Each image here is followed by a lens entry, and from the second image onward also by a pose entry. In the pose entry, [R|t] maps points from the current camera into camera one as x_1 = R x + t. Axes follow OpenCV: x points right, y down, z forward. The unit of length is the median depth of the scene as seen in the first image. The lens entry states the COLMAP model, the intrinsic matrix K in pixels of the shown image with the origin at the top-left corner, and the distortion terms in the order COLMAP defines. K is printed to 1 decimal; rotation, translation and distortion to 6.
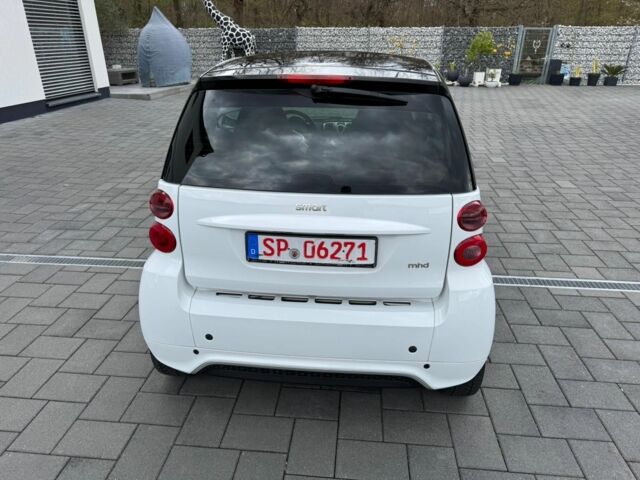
lens RADIAL K [[461.5, 0, 320.8], [0, 461.5, 238.0], [0, 0, 1]] dist [0.012789, -0.008535]
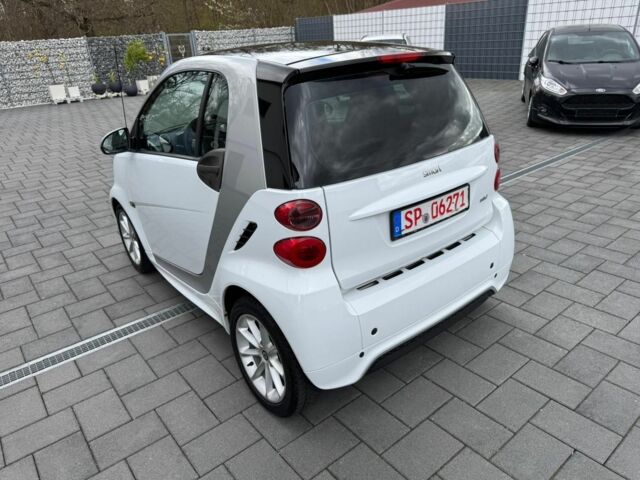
lens RADIAL K [[461.3, 0, 317.8], [0, 461.3, 242.6], [0, 0, 1]] dist [0.011981, -0.011324]
pose [[0.716622, -0.323753, 0.617767, -0.707740], [0.330423, 0.937624, 0.108083, -0.086642], [-0.614226, 0.126670, 0.778898, 0.240388]]
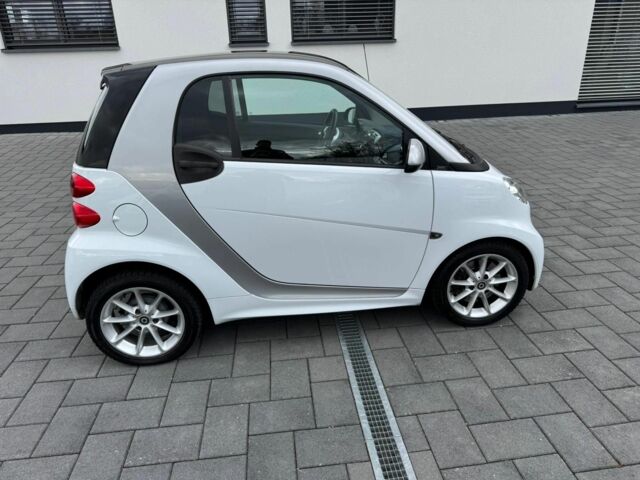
lens RADIAL K [[450.8, 0, 320.0], [0, 450.8, 240.0], [0, 0, 1]] dist [0.047230, -0.052754]
pose [[0.210415, 0.368753, -0.905399, 1.214280], [-0.366802, 0.888251, 0.276524, -0.368462], [0.906191, 0.273917, 0.322161, 0.942400]]
